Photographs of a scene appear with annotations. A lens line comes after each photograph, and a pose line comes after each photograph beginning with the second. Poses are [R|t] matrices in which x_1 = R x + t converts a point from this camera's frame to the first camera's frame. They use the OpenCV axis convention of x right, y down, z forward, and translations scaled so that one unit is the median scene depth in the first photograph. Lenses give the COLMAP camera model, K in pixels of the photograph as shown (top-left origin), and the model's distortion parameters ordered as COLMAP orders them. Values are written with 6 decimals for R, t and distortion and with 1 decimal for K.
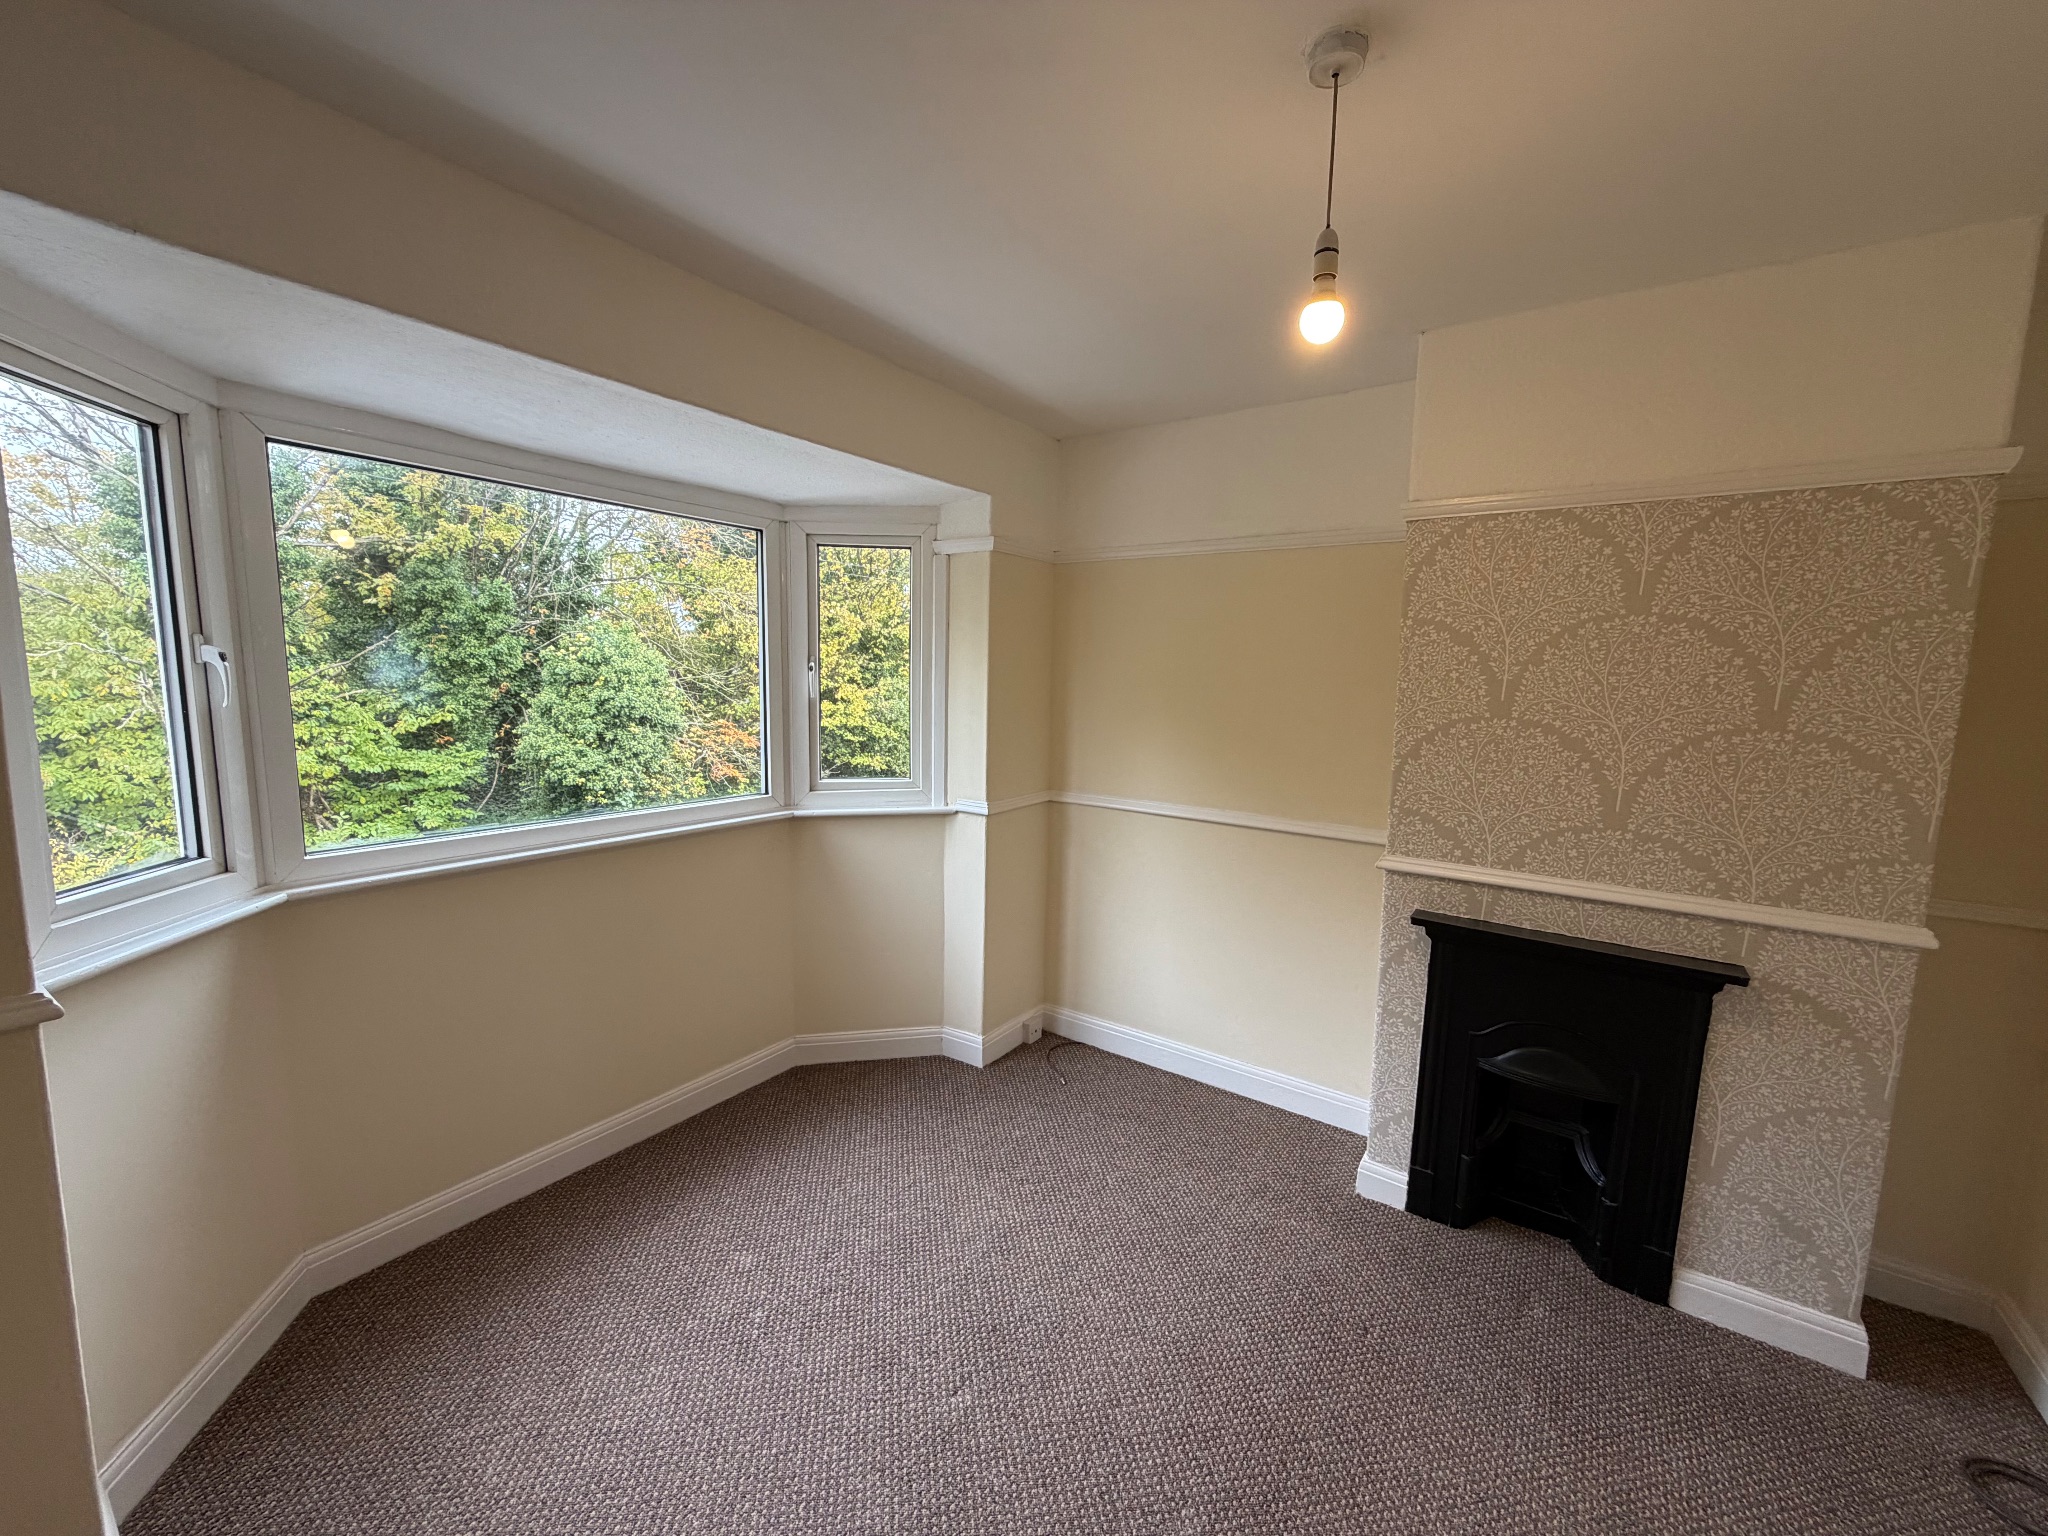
lens RADIAL K [[812.8, 0, 1021.9], [0, 812.8, 764.1], [0, 0, 1]] dist [-0.001248, 0.000235]
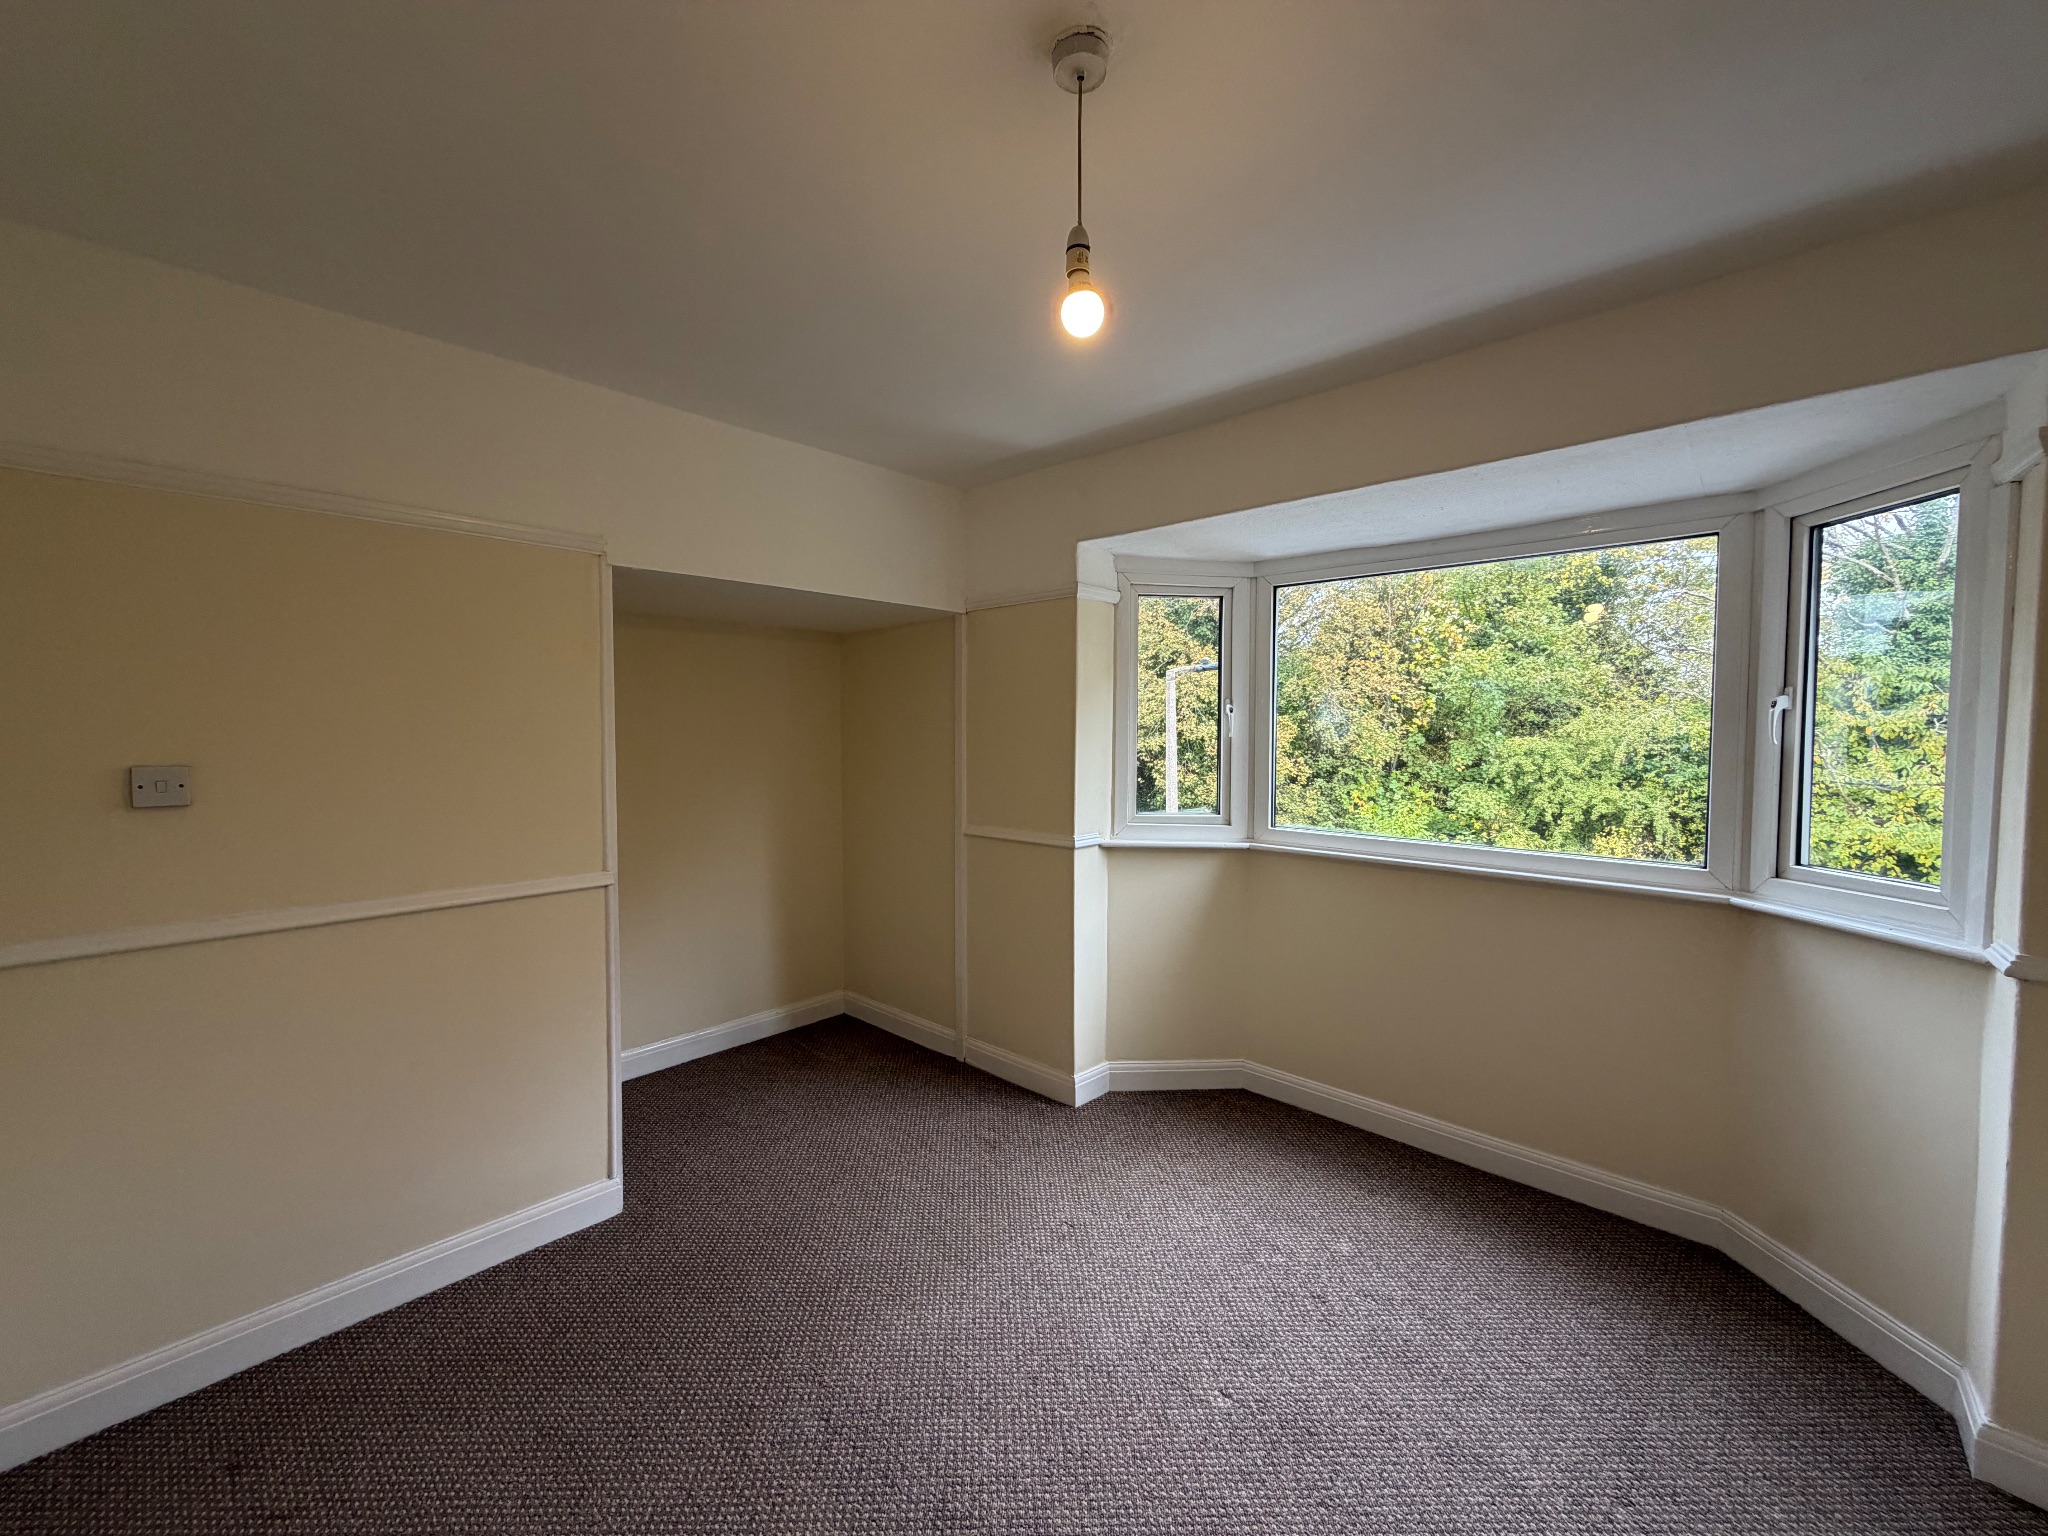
lens RADIAL K [[812.8, 0, 1021.9], [0, 812.8, 764.1], [0, 0, 1]] dist [-0.001248, 0.000235]
pose [[-0.145347, 0.025381, -0.989055, 0.896075], [-0.119364, 0.991919, 0.042996, -0.028081], [0.982154, 0.124307, -0.141143, 0.748677]]
